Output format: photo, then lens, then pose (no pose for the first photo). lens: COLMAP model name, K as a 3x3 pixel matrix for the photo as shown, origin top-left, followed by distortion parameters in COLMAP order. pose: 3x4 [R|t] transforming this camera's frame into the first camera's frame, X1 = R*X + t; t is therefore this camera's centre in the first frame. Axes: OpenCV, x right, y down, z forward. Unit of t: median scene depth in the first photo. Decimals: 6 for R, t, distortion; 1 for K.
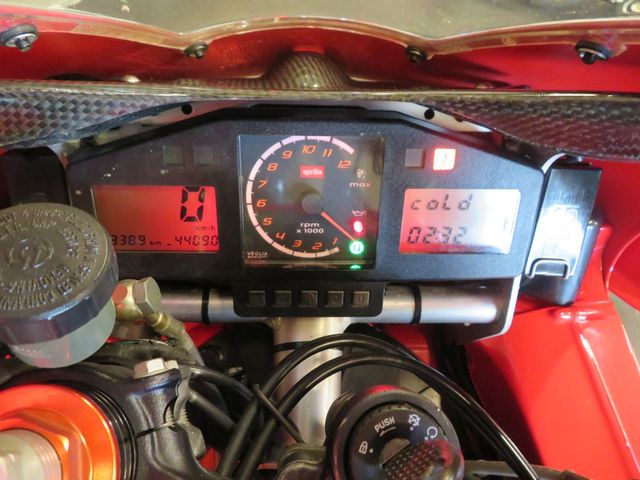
lens RADIAL K [[456.4, 0, 320.0], [0, 456.4, 240.0], [0, 0, 1]] dist [-0.003636, -0.001692]
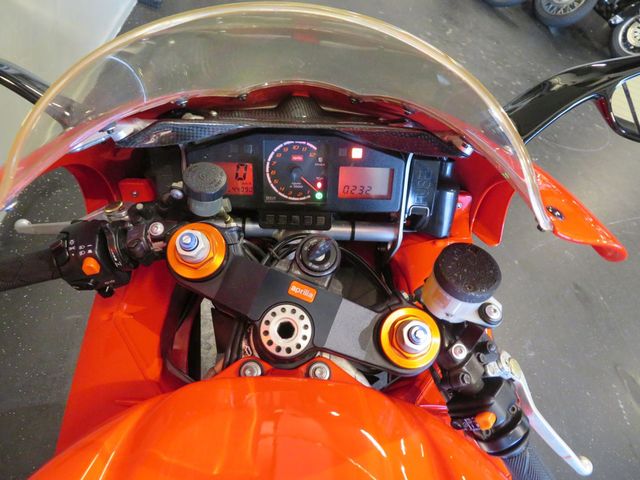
lens RADIAL K [[456.4, 0, 320.0], [0, 456.4, 240.0], [0, 0, 1]] dist [-0.003636, -0.001692]
pose [[0.999421, 0.024008, -0.024103, 0.145324], [-0.024039, 0.999711, -0.000996, 0.227328], [0.024072, 0.001575, 0.999709, -1.100467]]
